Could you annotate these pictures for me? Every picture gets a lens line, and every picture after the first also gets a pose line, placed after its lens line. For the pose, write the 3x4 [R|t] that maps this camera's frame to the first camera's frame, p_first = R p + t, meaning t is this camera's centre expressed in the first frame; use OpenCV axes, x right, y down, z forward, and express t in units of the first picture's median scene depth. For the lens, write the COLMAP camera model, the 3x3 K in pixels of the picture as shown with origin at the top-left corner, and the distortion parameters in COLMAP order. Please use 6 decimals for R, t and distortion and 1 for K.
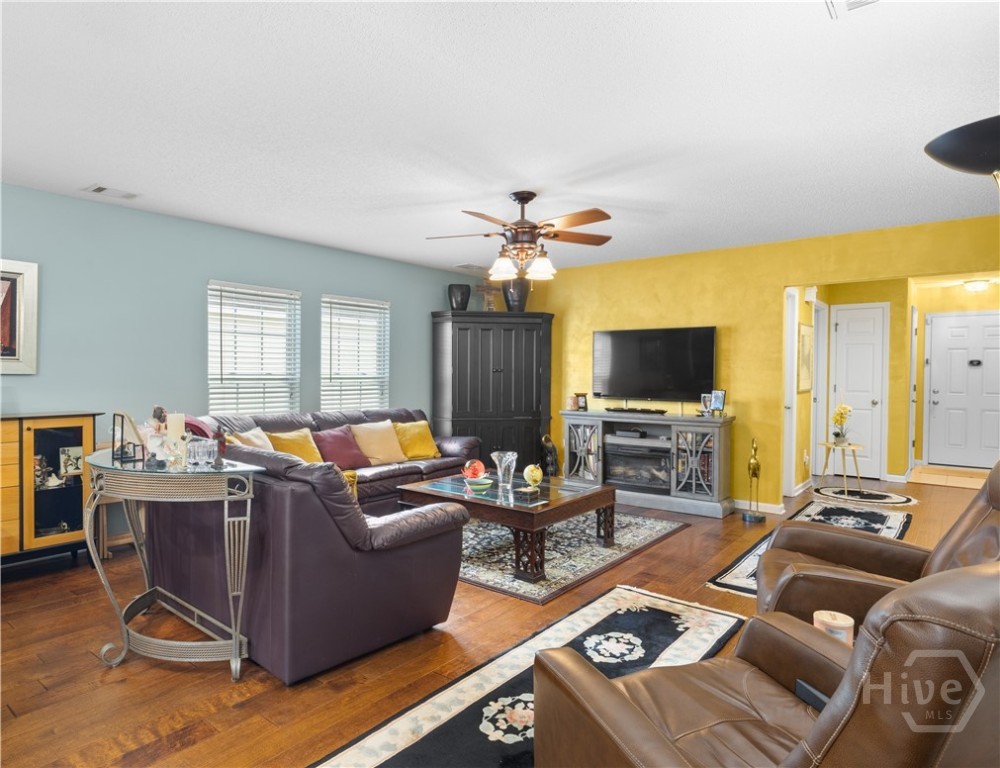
lens RADIAL K [[598.4, 0, 424.9], [0, 598.4, 383.5], [0, 0, 1]] dist [-0.005559, -0.000848]
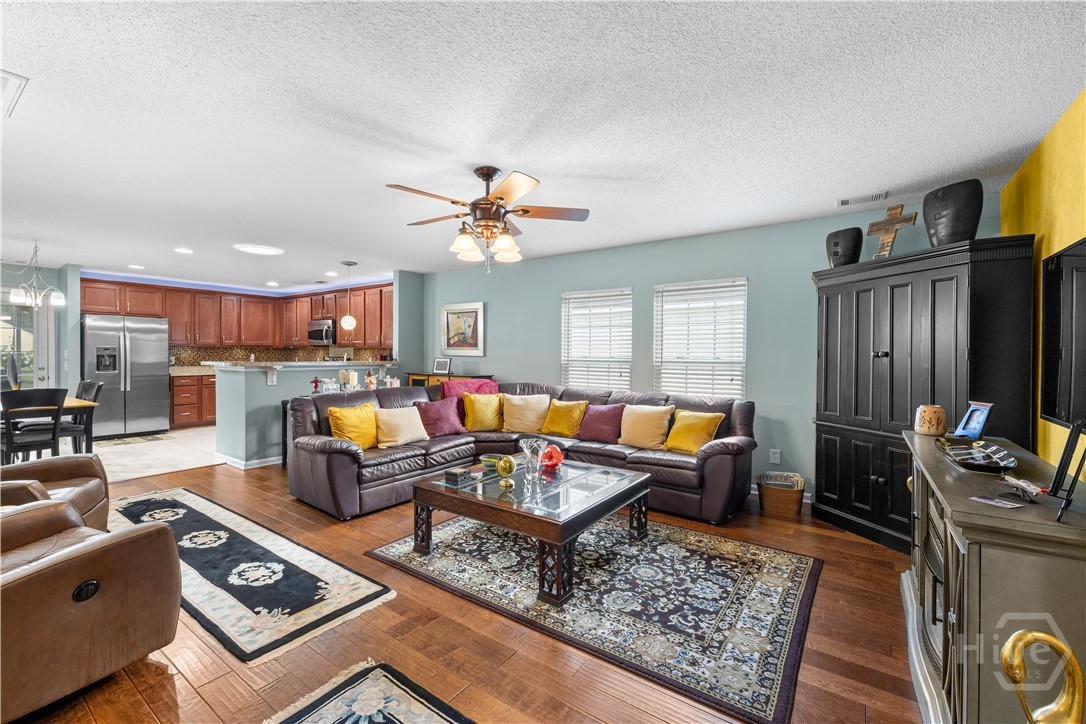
lens RADIAL K [[453.6, 0, 541.8], [0, 453.6, 357.2], [0, 0, 1]] dist [0.003137, 0.000179]
pose [[0.121745, 0.001459, -0.992560, 0.661750], [-0.026183, 0.999656, -0.001743, -0.010057], [0.992216, 0.026201, 0.121741, 0.730238]]
